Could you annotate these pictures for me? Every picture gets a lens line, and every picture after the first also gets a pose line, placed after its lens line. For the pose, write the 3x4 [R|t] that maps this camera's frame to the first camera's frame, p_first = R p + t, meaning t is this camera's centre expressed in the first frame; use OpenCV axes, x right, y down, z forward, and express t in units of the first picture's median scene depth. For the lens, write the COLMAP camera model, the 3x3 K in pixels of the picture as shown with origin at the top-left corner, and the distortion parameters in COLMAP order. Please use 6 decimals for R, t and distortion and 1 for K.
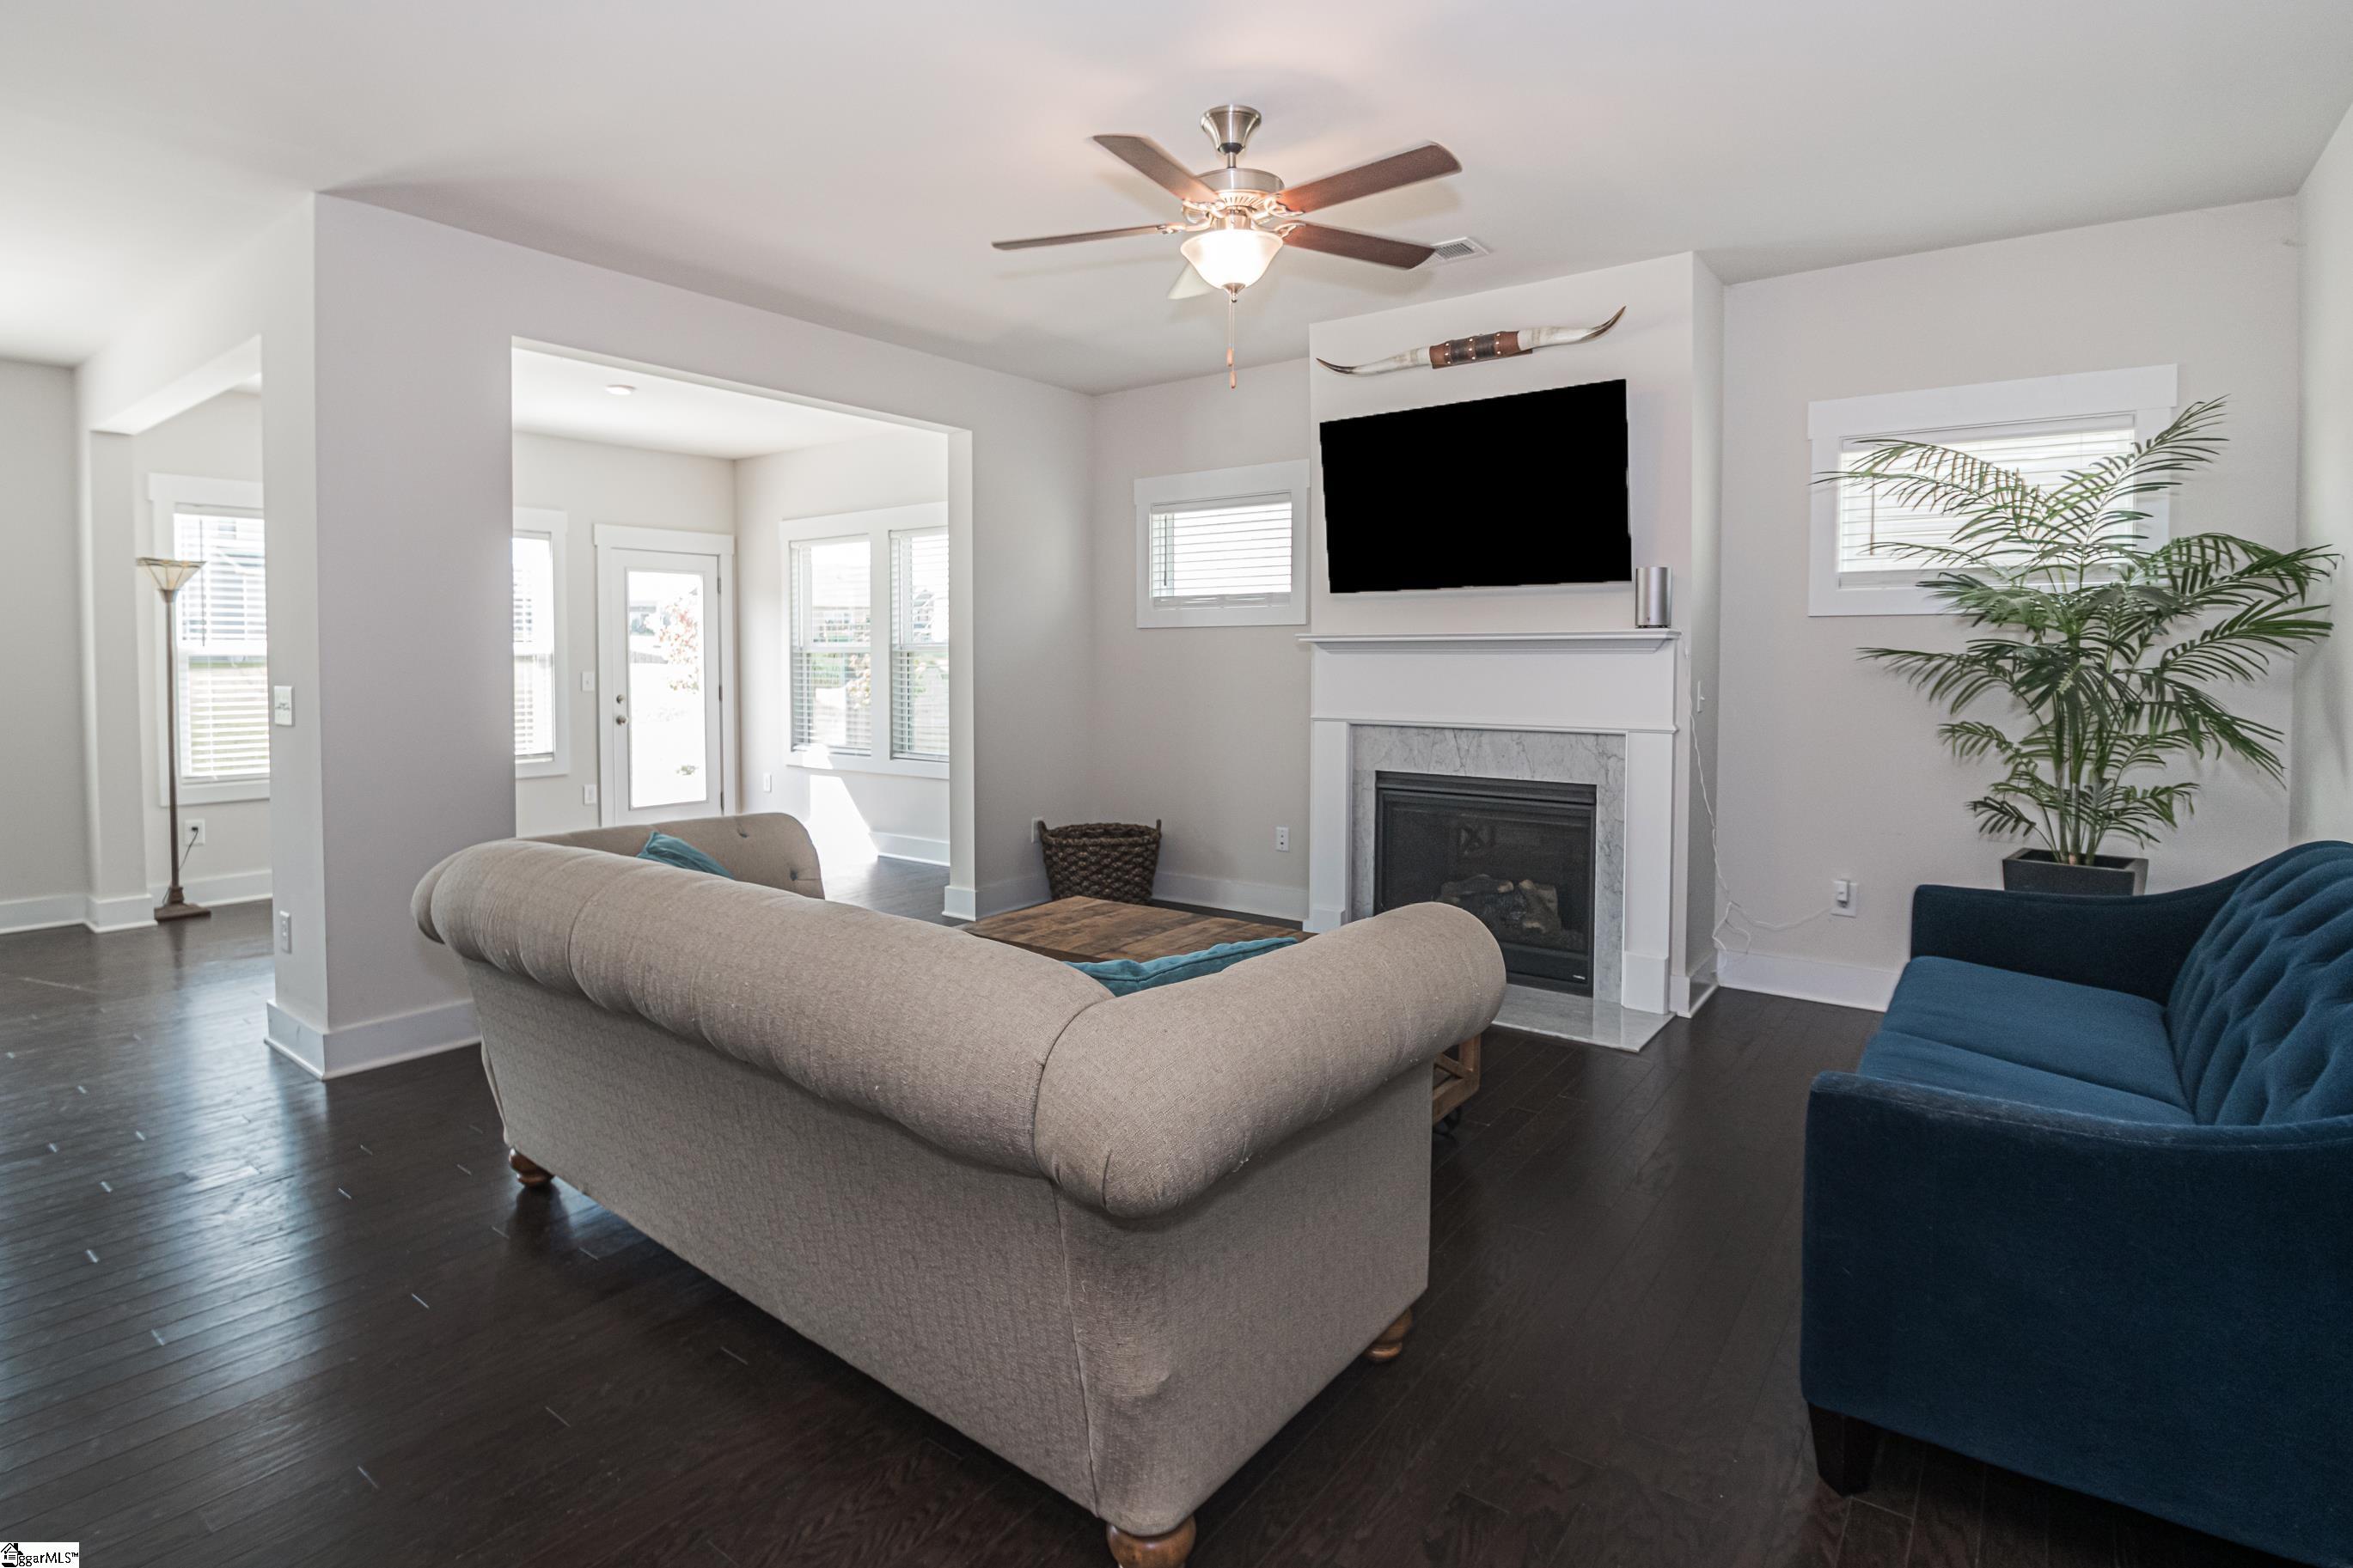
lens RADIAL K [[1165.3, 0, 1147.4], [0, 1165.3, 699.9], [0, 0, 1]] dist [-0.020311, -0.002866]
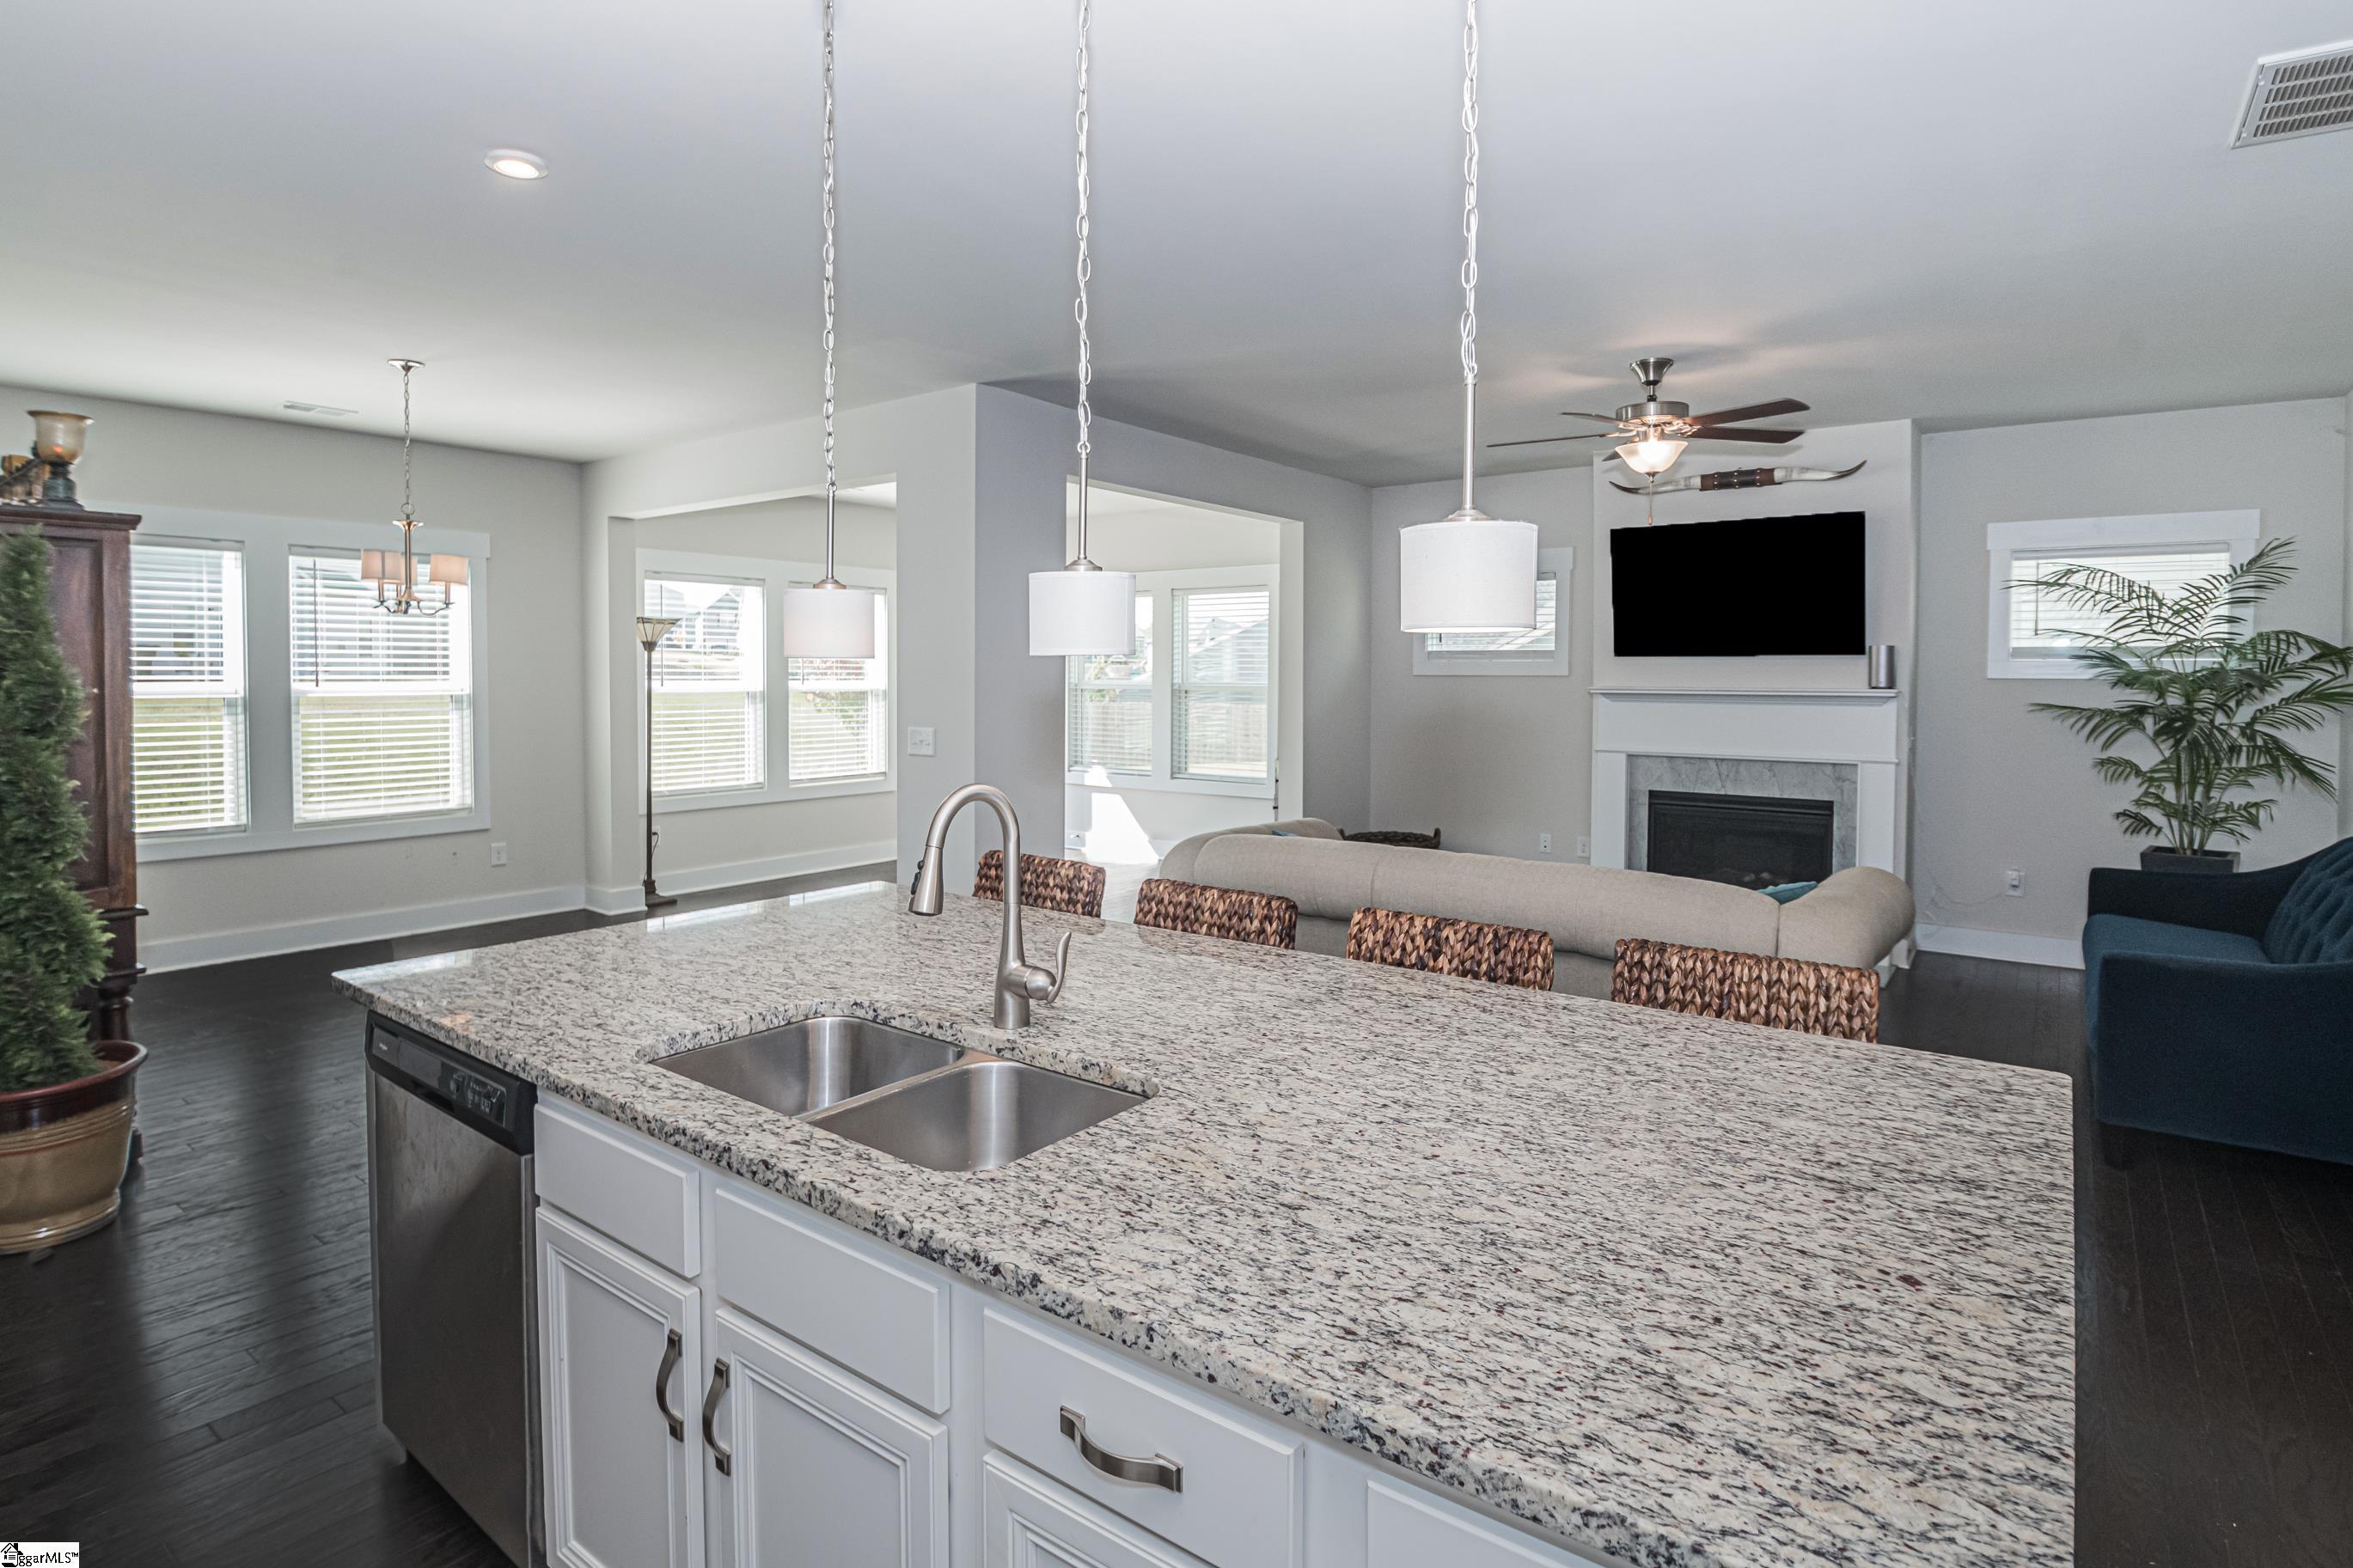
lens RADIAL K [[1165.3, 0, 1187.0], [0, 1165.3, 707.7], [0, 0, 1]] dist [-0.020311, -0.002866]
pose [[0.999983, 0.004998, 0.002982, -0.353587], [-0.004965, 0.999927, -0.011005, -0.016947], [-0.003037, 0.010990, 0.999935, -0.337179]]
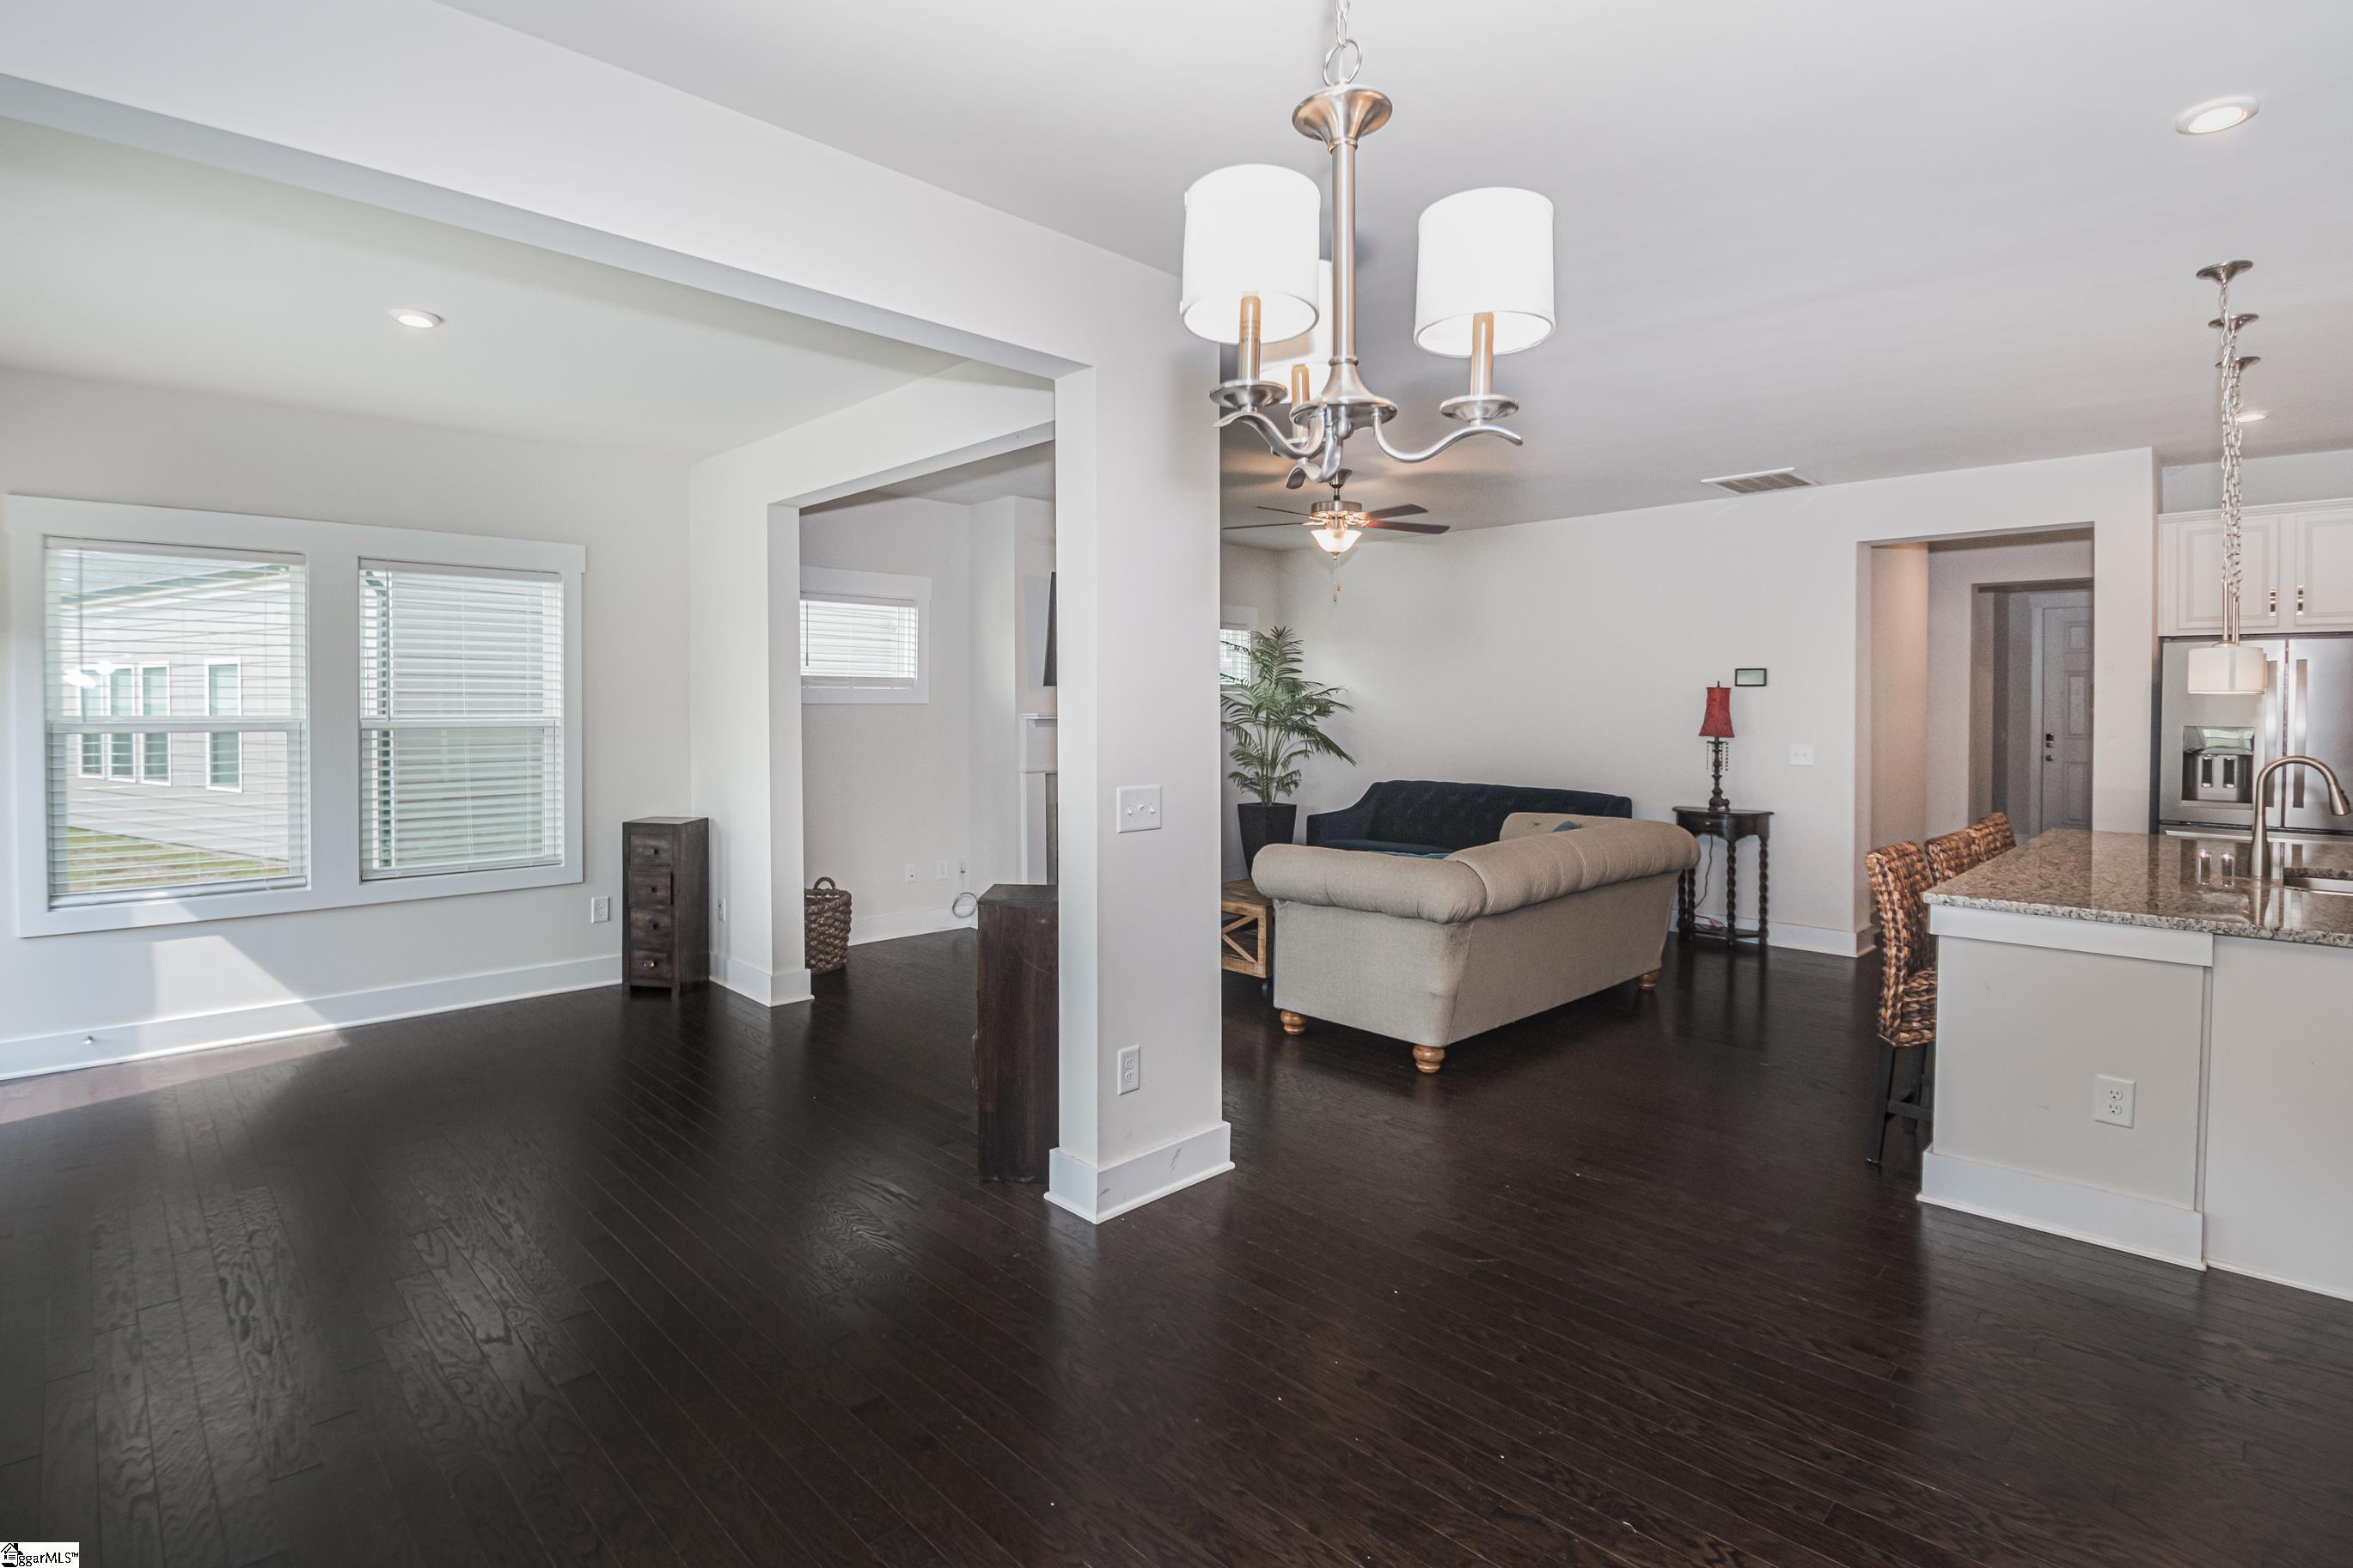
lens RADIAL K [[1089.3, 0, 1151.9], [0, 1089.3, 729.9], [0, 0, 1]] dist [-0.007554, -0.001185]
pose [[0.156151, -0.014494, 0.987627, -1.250001], [0.037949, 0.999242, 0.008664, -0.044090], [-0.987004, 0.036126, 0.156583, 0.681479]]
